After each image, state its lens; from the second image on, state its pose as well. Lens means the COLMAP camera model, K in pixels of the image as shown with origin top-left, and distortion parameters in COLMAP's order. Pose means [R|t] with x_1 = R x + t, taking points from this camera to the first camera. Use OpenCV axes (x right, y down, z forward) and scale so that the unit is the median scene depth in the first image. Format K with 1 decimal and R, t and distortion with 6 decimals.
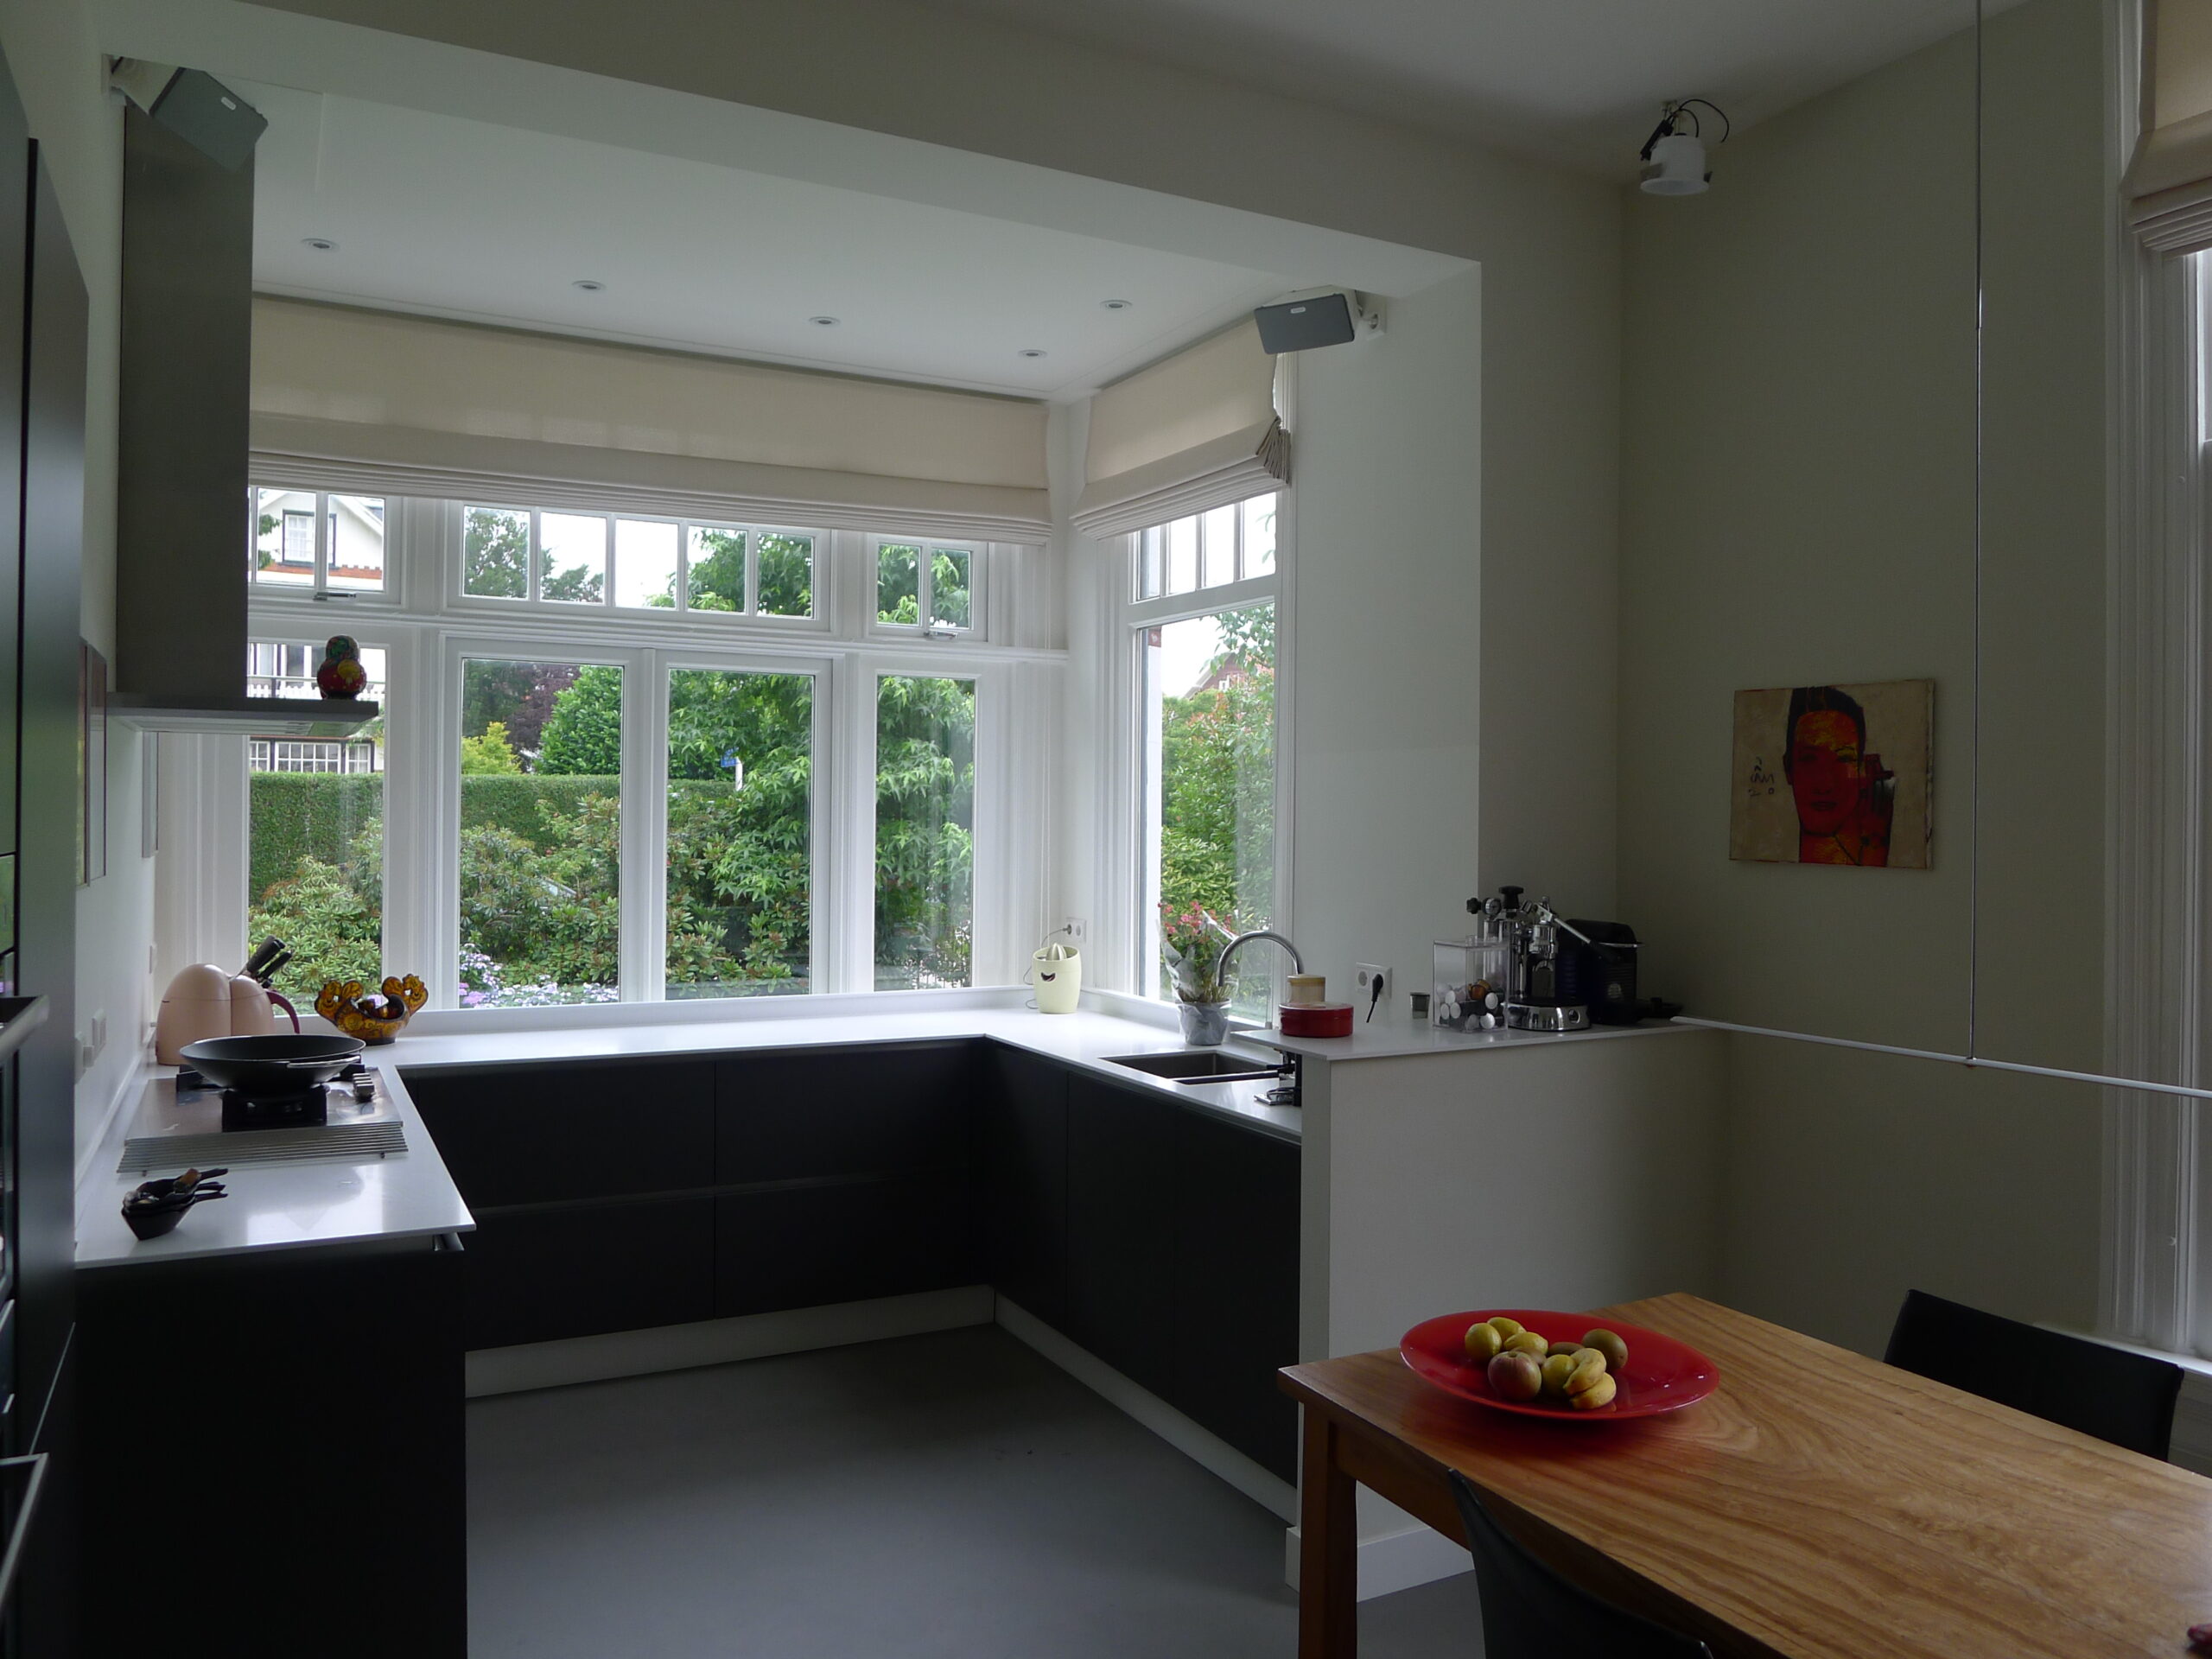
lens RADIAL K [[1580.8, 0, 1093.8], [0, 1580.8, 822.5], [0, 0, 1]] dist [-0.043668, 0.016776]
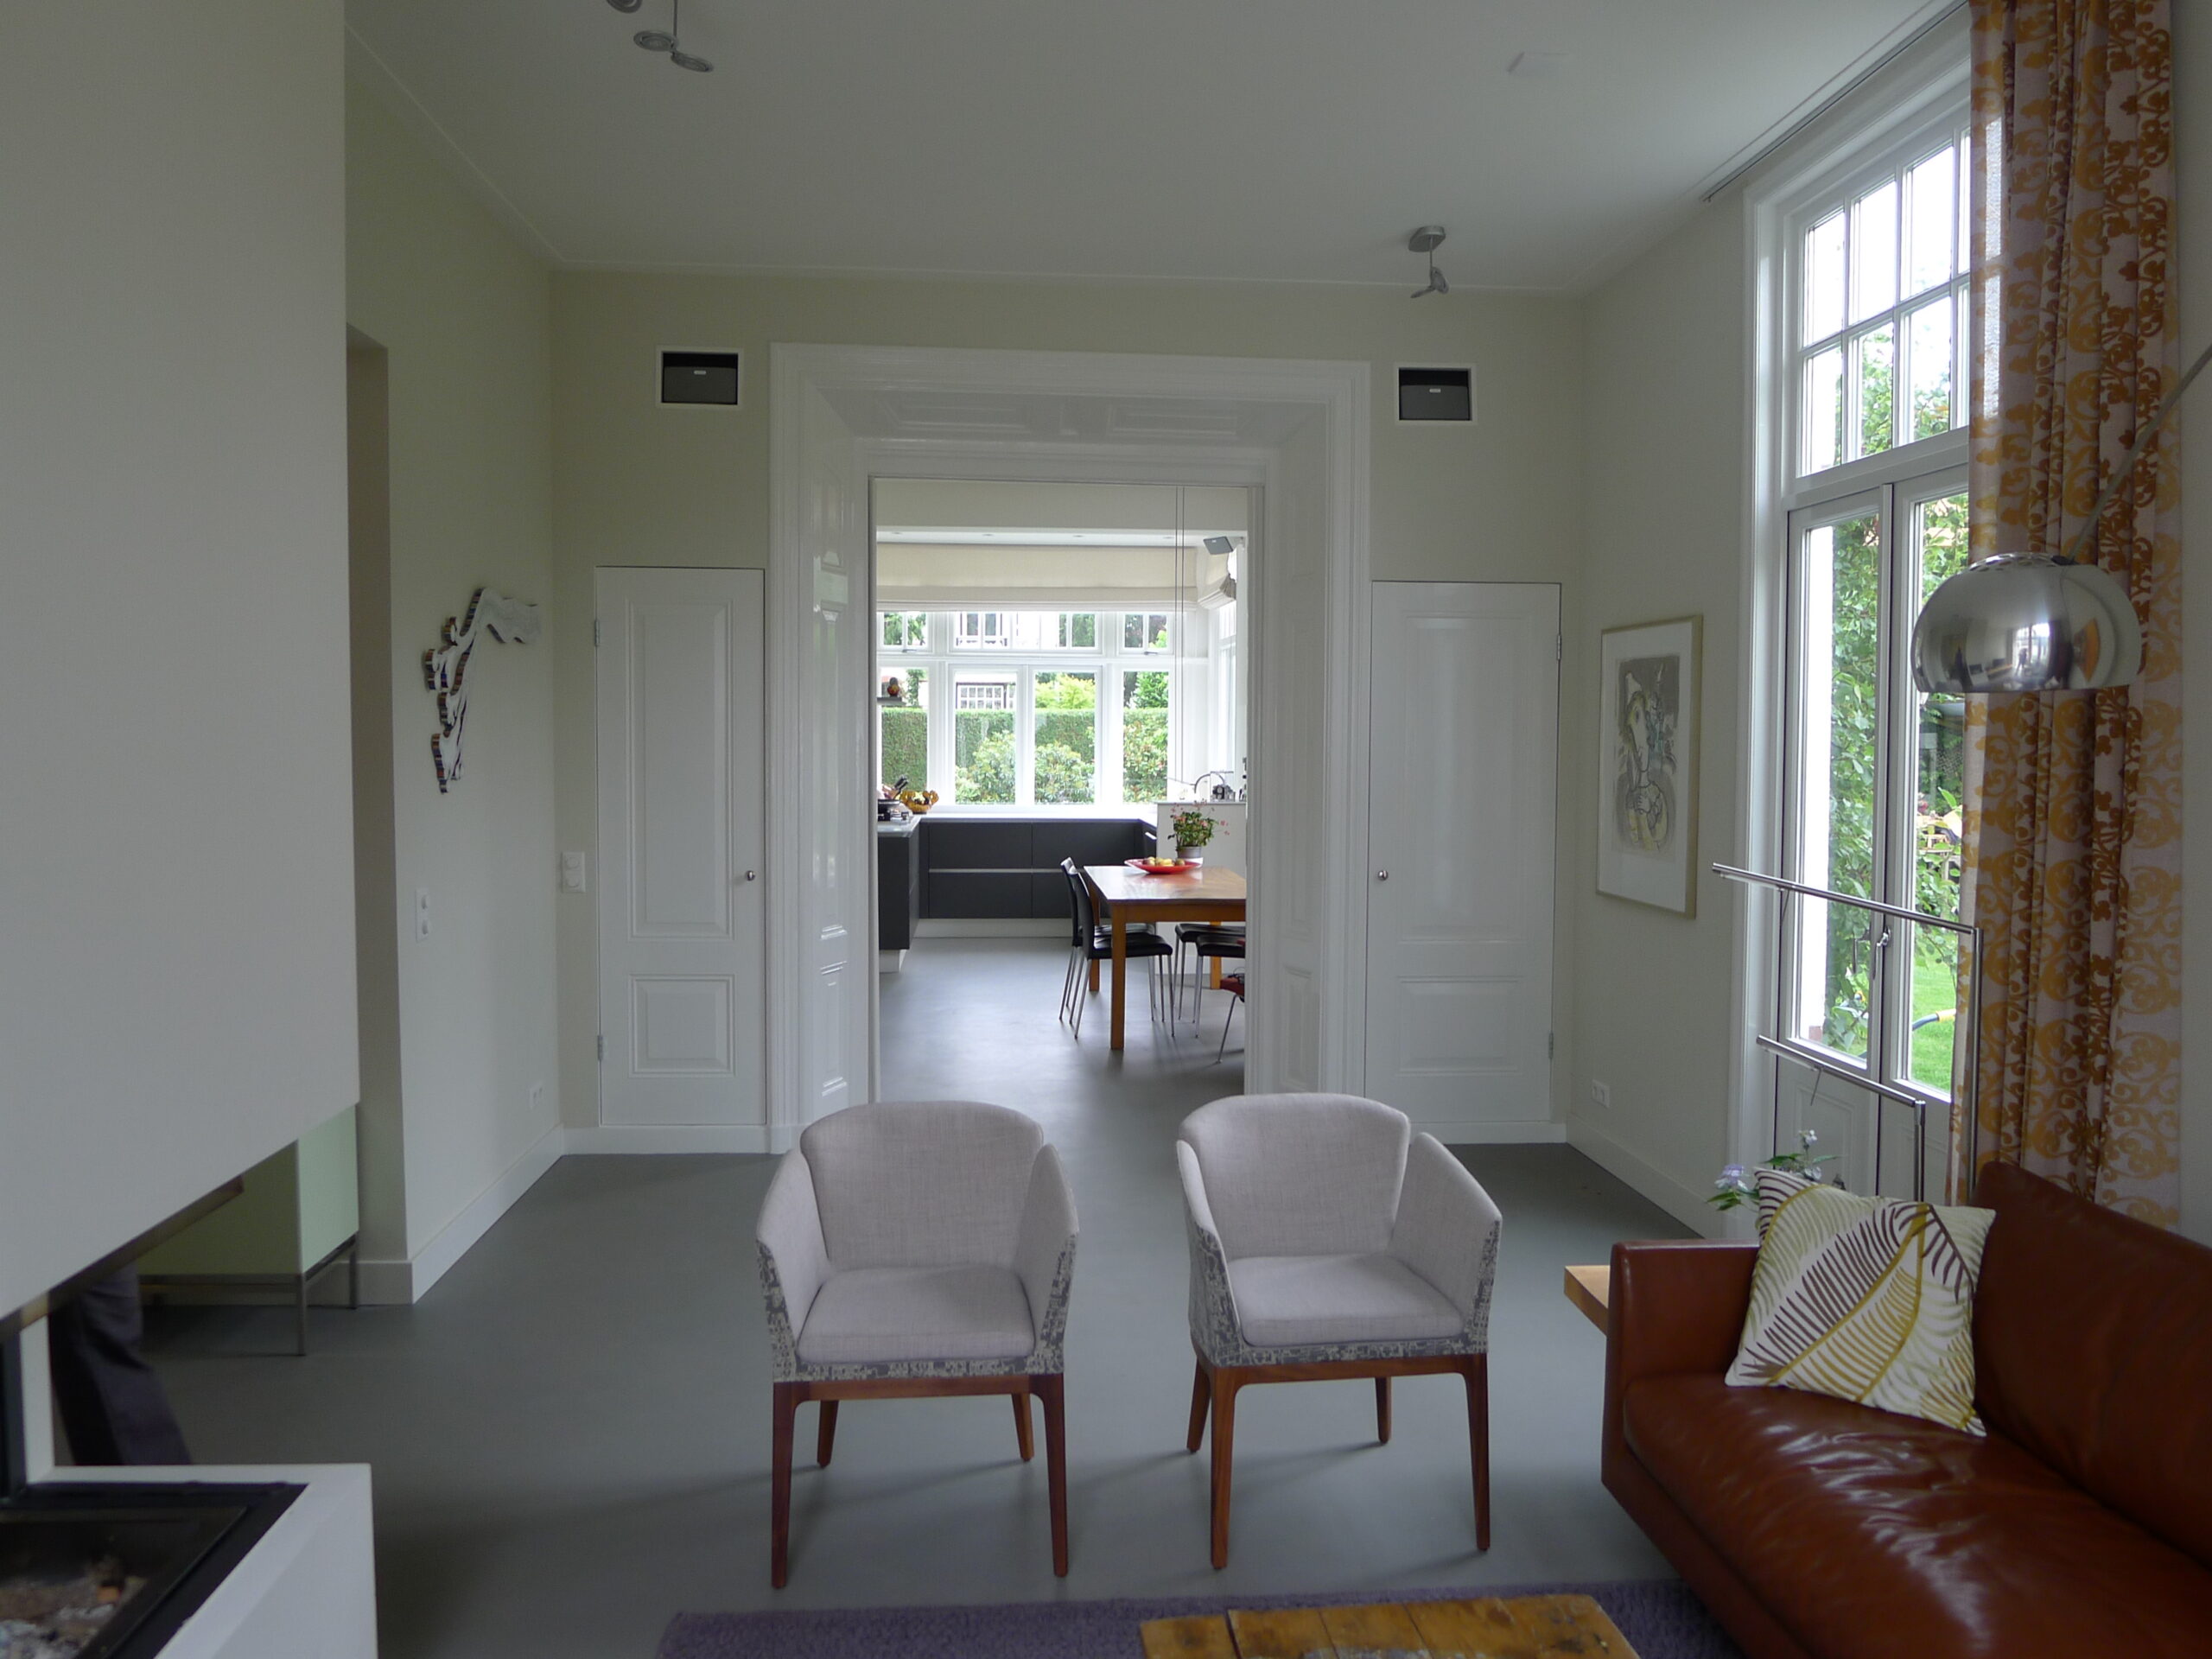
lens RADIAL K [[1580.8, 0, 1172.9], [0, 1580.8, 796.1], [0, 0, 1]] dist [-0.043668, 0.016776]
pose [[0.934207, 0.008246, -0.356636, 0.791860], [0.002290, 0.999574, 0.029110, 0.023982], [0.356724, -0.028012, 0.933790, -1.200935]]
